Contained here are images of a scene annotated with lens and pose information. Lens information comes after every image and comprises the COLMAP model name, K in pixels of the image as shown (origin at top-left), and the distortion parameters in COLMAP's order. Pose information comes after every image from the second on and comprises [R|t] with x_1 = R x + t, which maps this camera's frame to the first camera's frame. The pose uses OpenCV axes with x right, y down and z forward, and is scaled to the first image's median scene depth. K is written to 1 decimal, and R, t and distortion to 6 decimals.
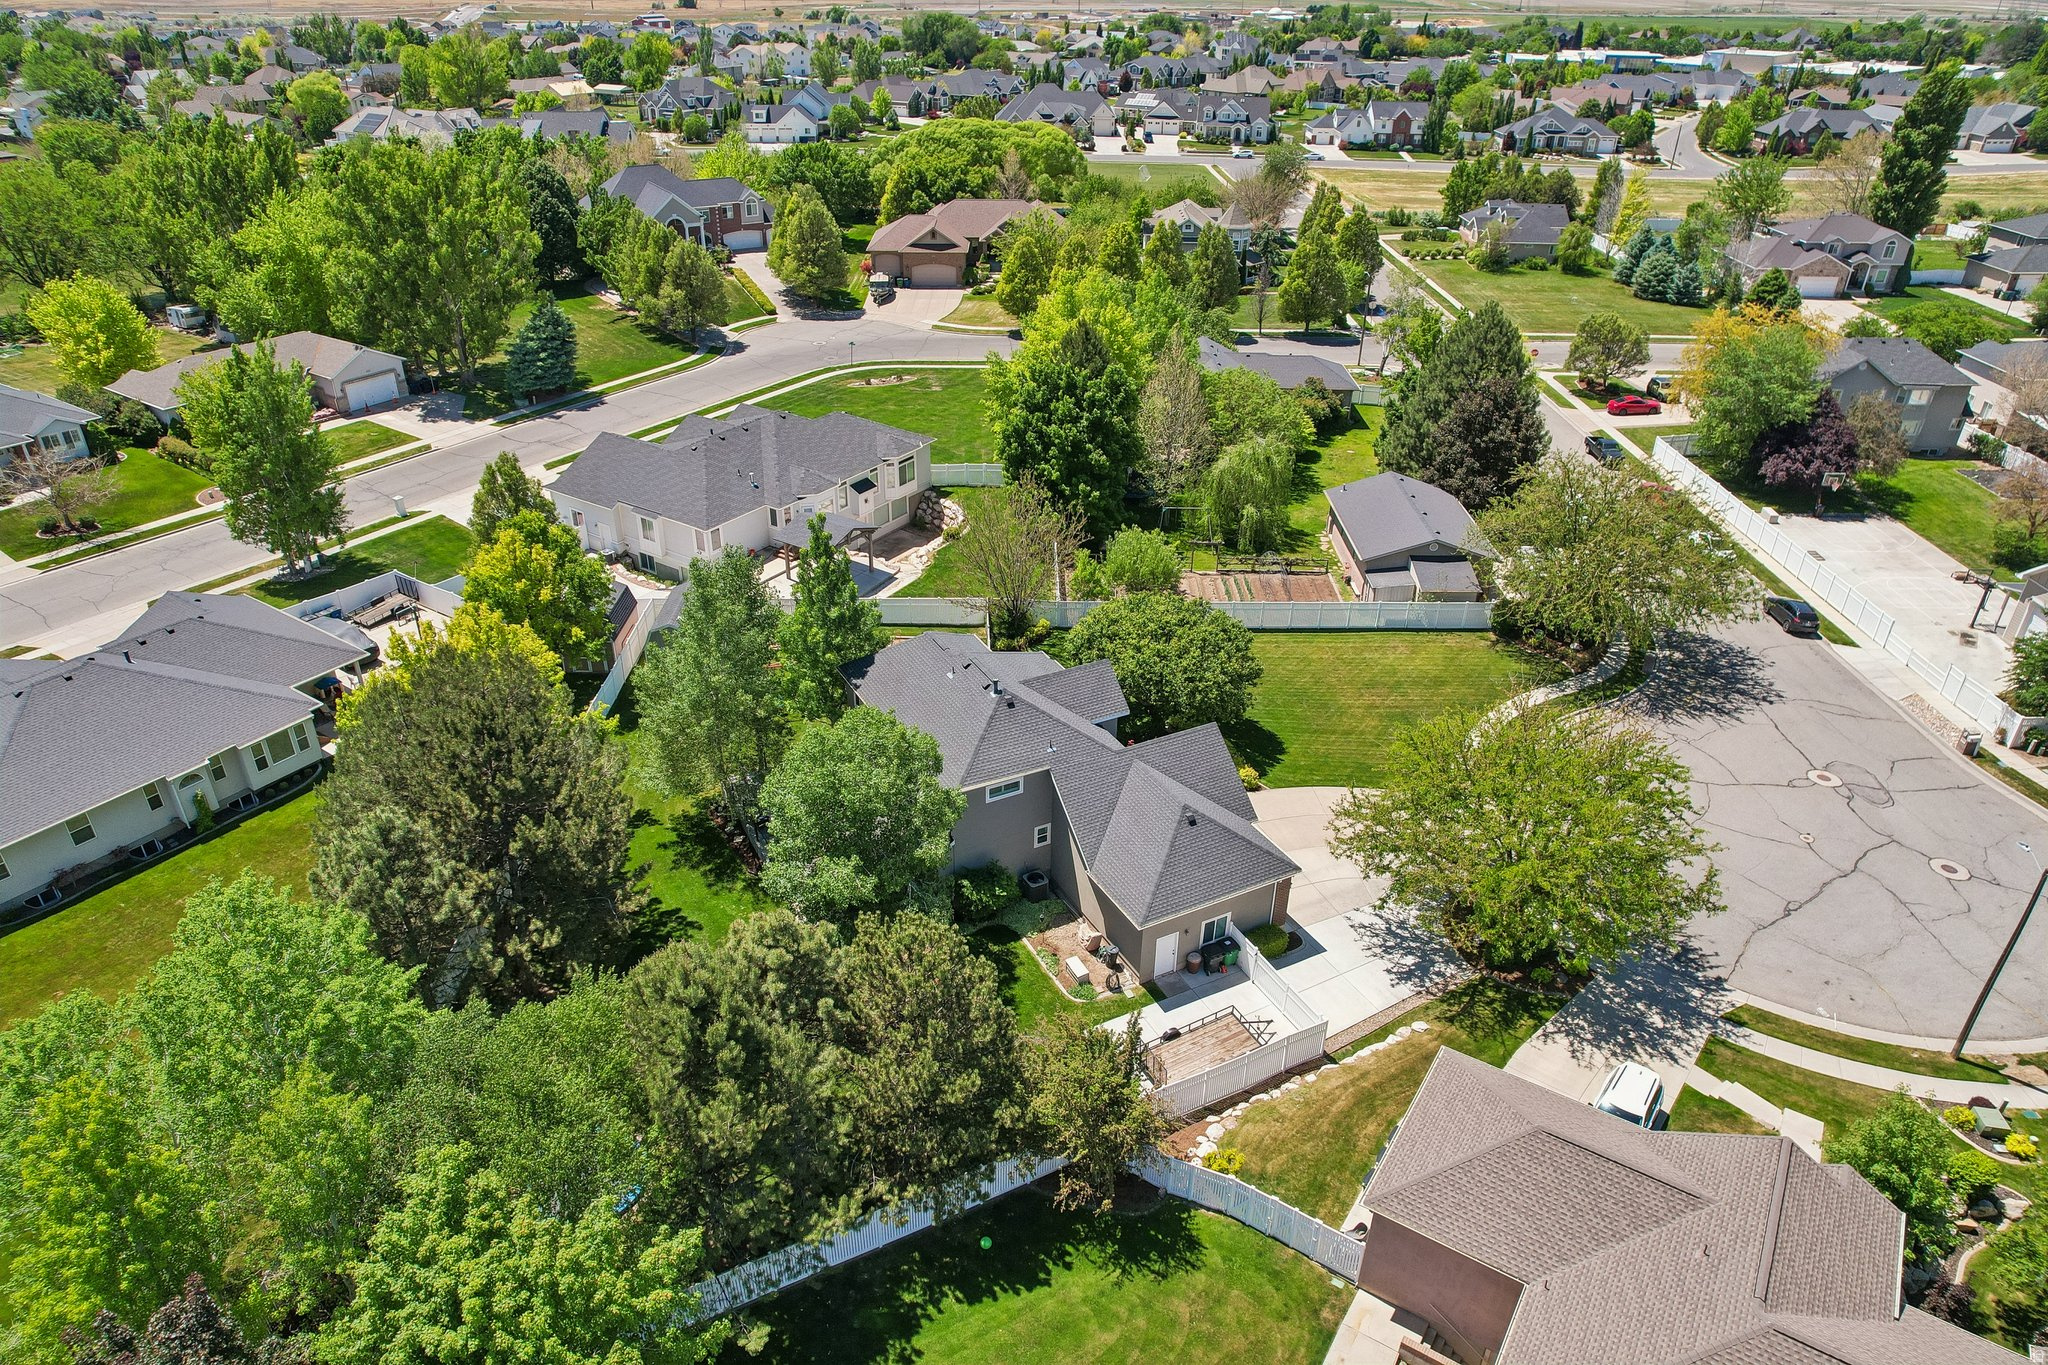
lens RADIAL K [[1318.0, 0, 1022.8], [0, 1318.0, 690.2], [0, 0, 1]] dist [-0.083747, 0.076056]
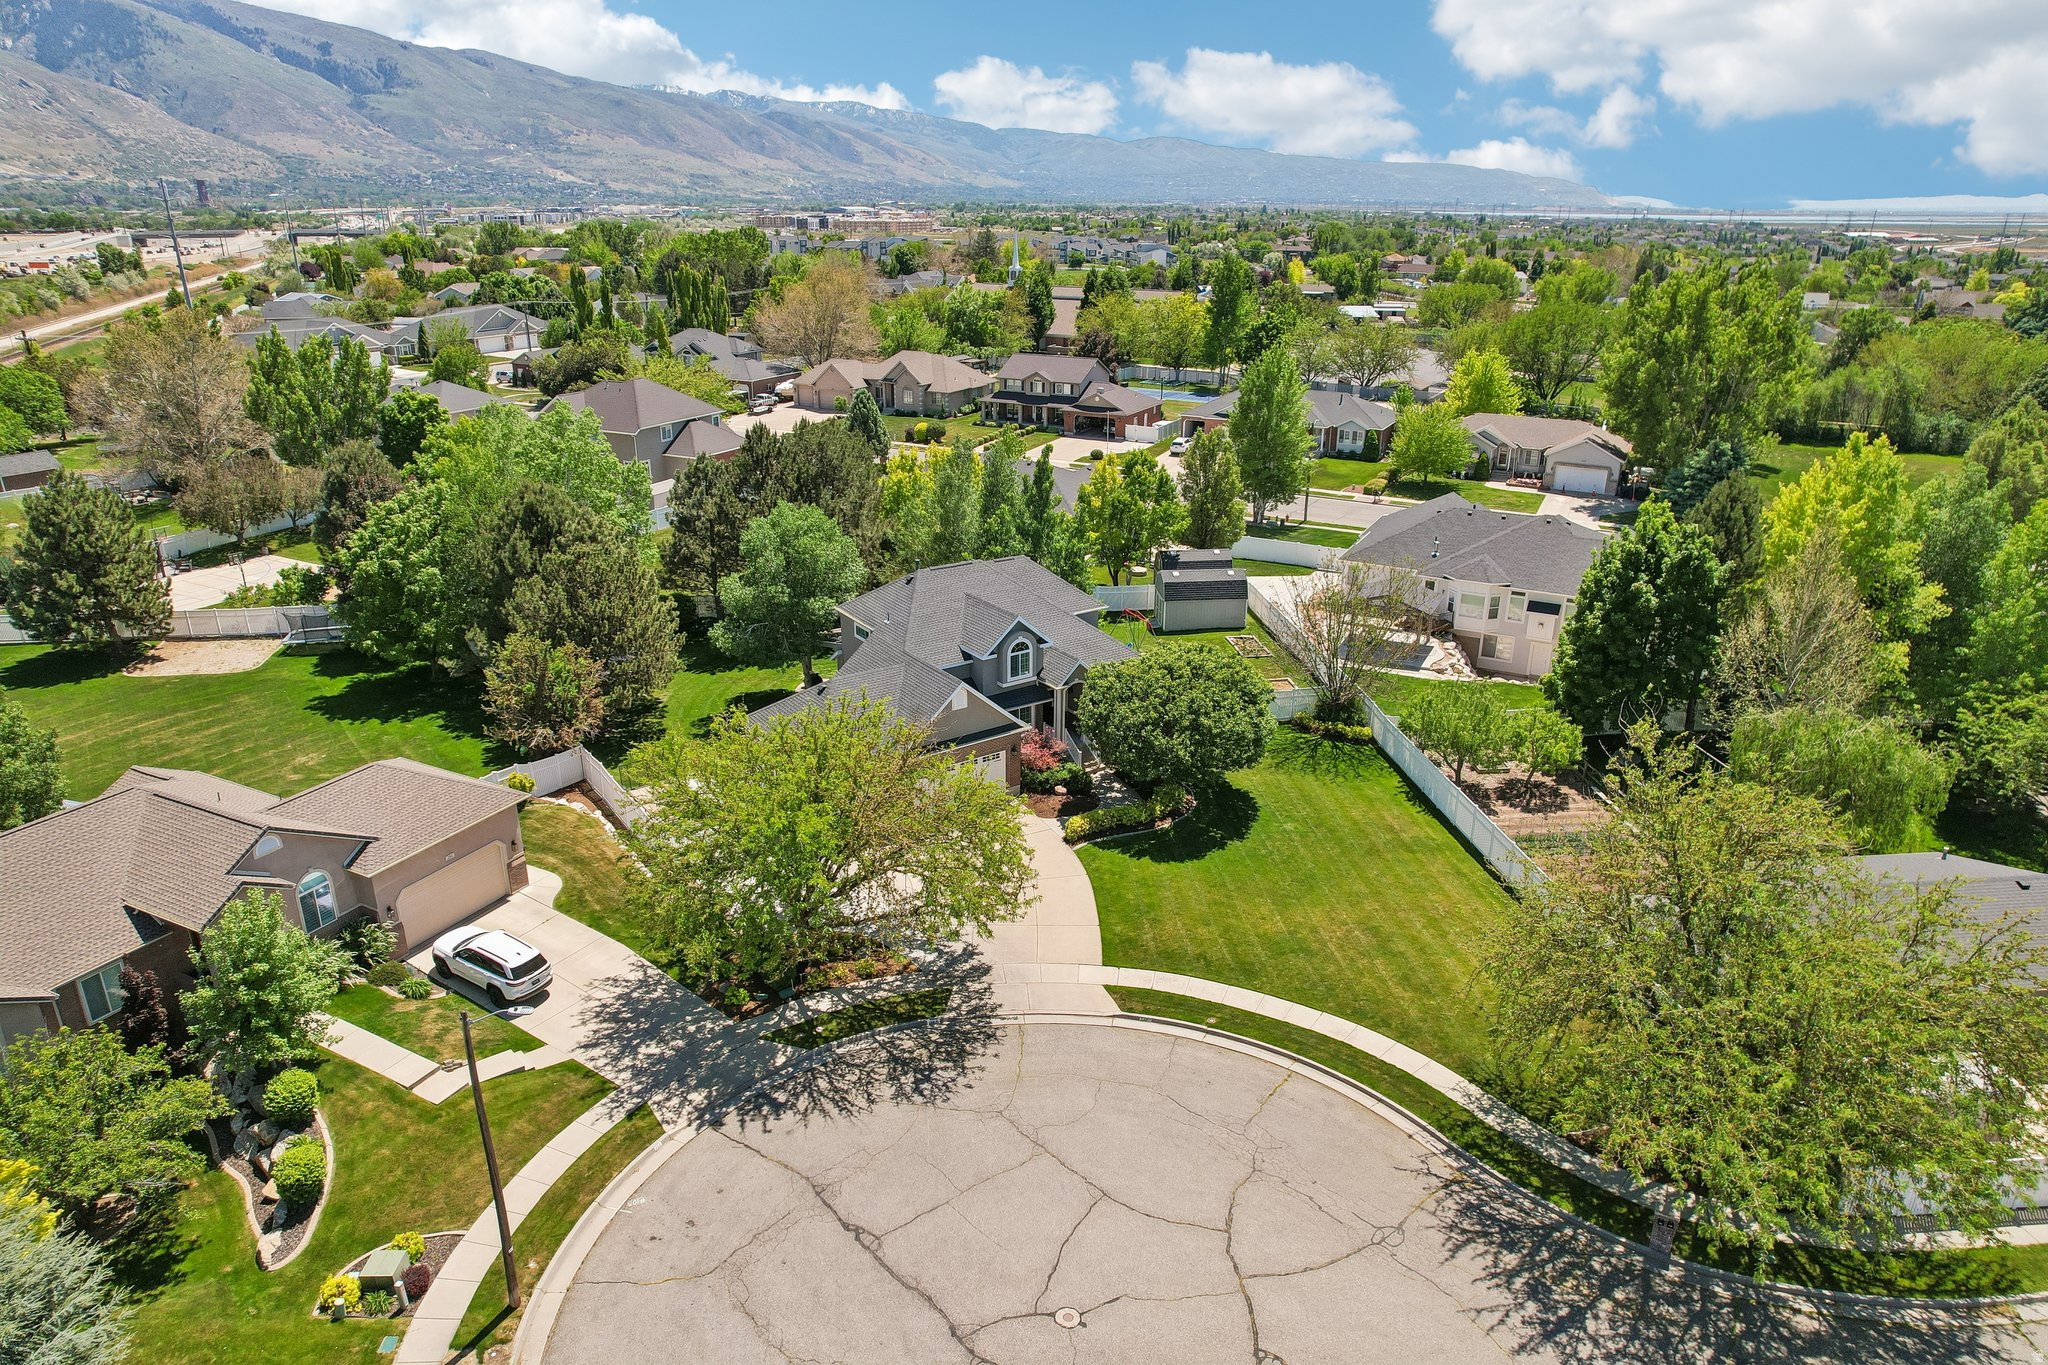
lens RADIAL K [[1311.6, 0, 1022.2], [0, 1311.6, 690.9], [0, 0, 1]] dist [-0.081715, 0.071959]
pose [[0.115318, 0.346747, -0.930843, 0.694860], [-0.501254, 0.829346, 0.246841, -0.153049], [0.857582, 0.438123, 0.269447, 0.497112]]
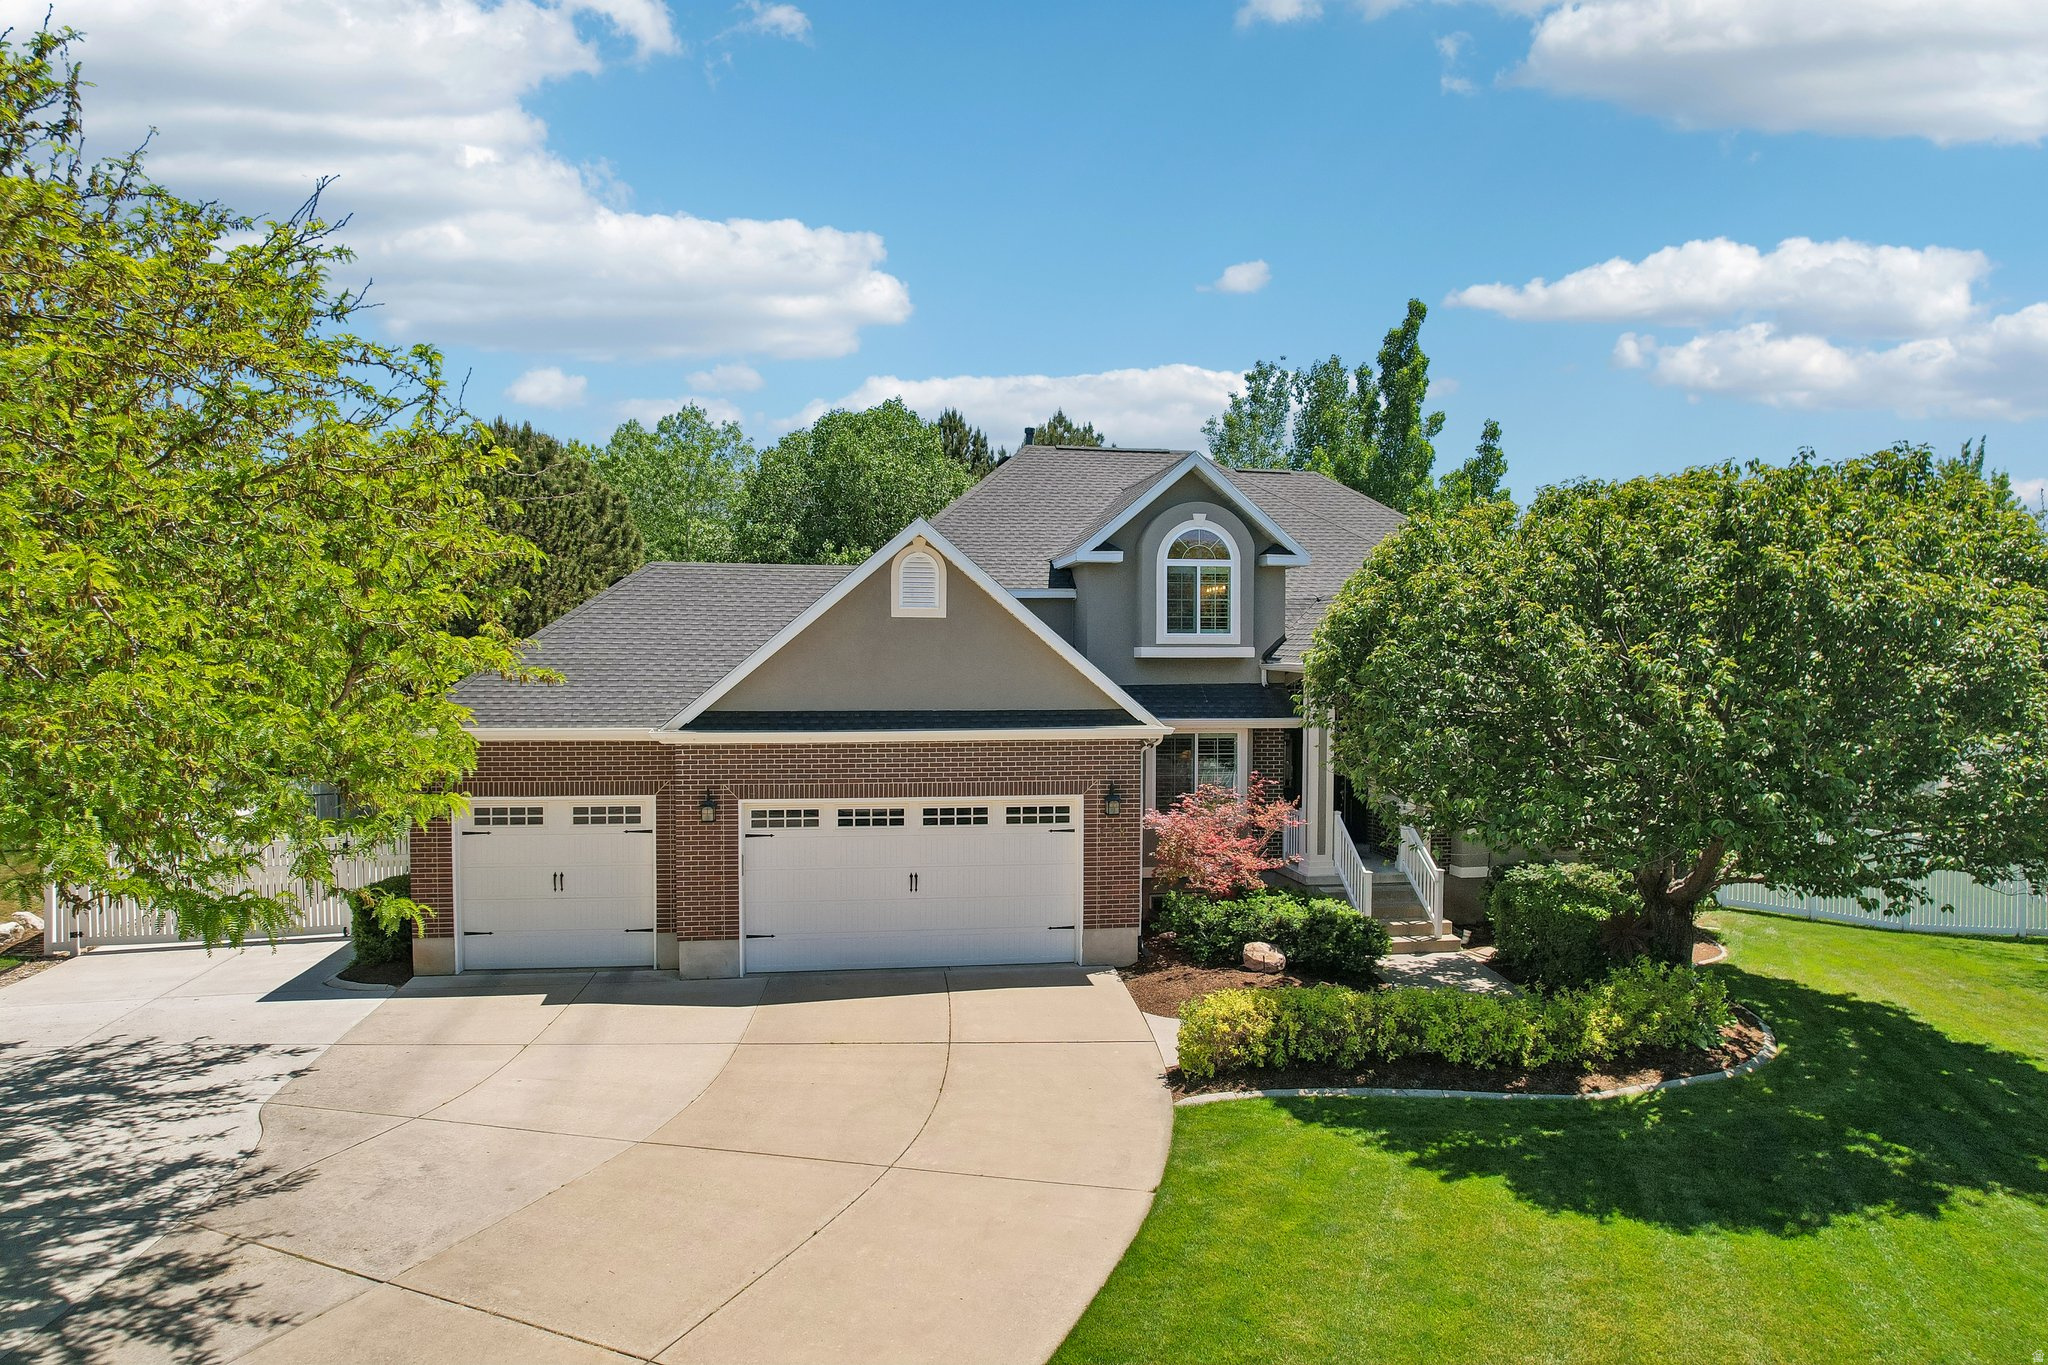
lens RADIAL K [[1311.6, 0, 1022.2], [0, 1311.6, 690.9], [0, 0, 1]] dist [-0.081715, 0.071959]
pose [[-0.312489, 0.011491, -0.949852, 0.282167], [-0.482235, 0.859577, 0.169048, -0.003182], [0.818413, 0.510877, -0.263067, 0.722286]]
